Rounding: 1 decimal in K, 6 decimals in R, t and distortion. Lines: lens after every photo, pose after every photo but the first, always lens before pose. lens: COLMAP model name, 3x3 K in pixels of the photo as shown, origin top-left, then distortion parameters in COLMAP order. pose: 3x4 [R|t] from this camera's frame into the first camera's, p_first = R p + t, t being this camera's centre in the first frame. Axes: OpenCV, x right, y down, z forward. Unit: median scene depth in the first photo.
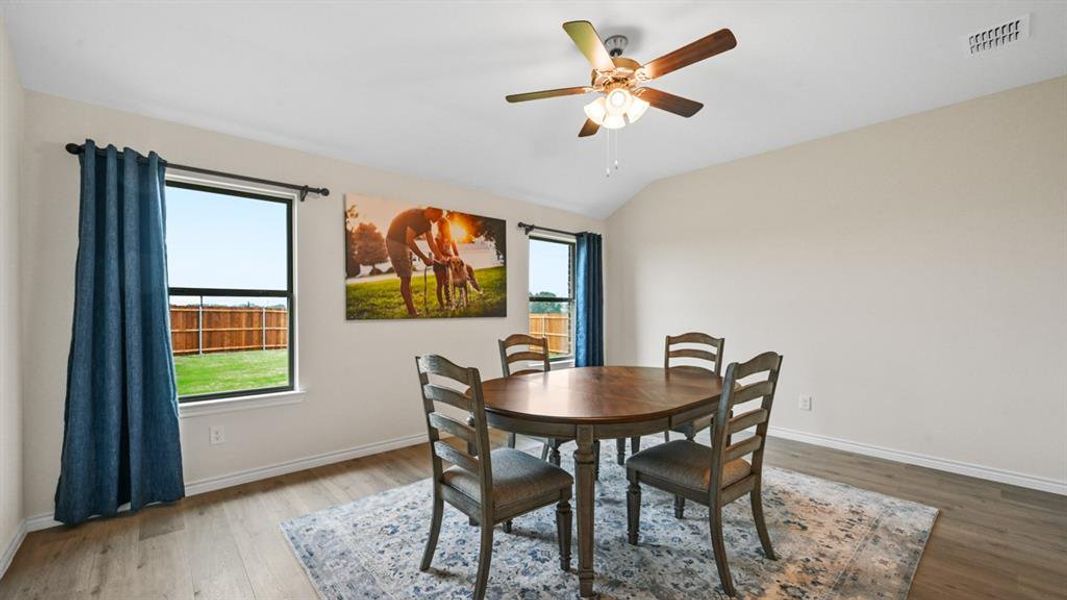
lens RADIAL K [[431.4, 0, 524.5], [0, 431.4, 304.2], [0, 0, 1]] dist [-0.000559, -0.000153]
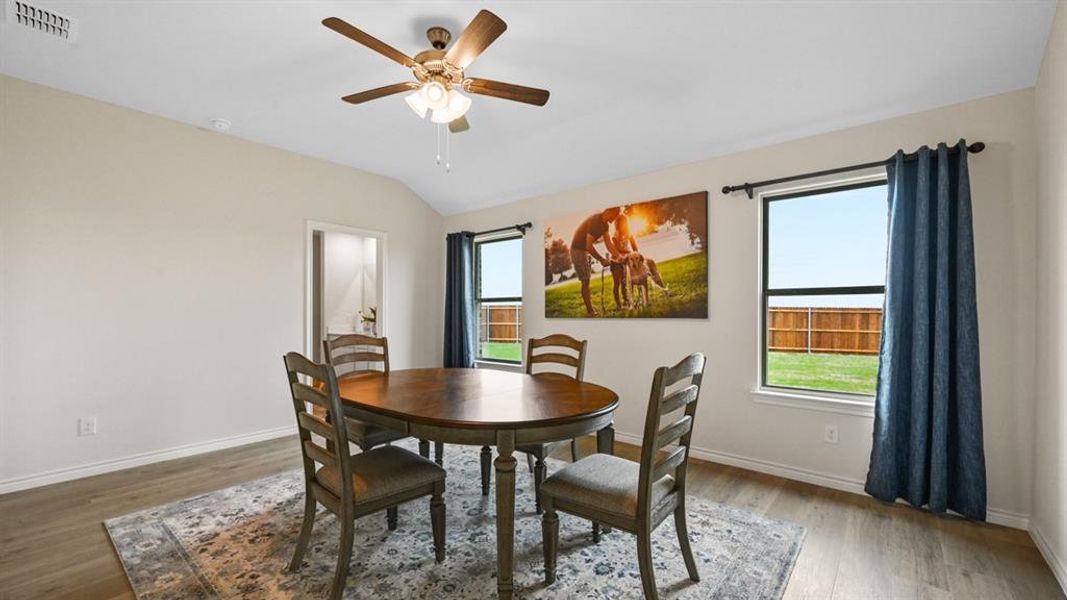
lens RADIAL K [[431.4, 0, 524.5], [0, 431.4, 304.2], [0, 0, 1]] dist [-0.000559, -0.000153]
pose [[0.131303, -0.016772, -0.991200, 0.746351], [0.013469, 0.999795, -0.015133, 0.012862], [0.991251, -0.011364, 0.131502, 0.658351]]
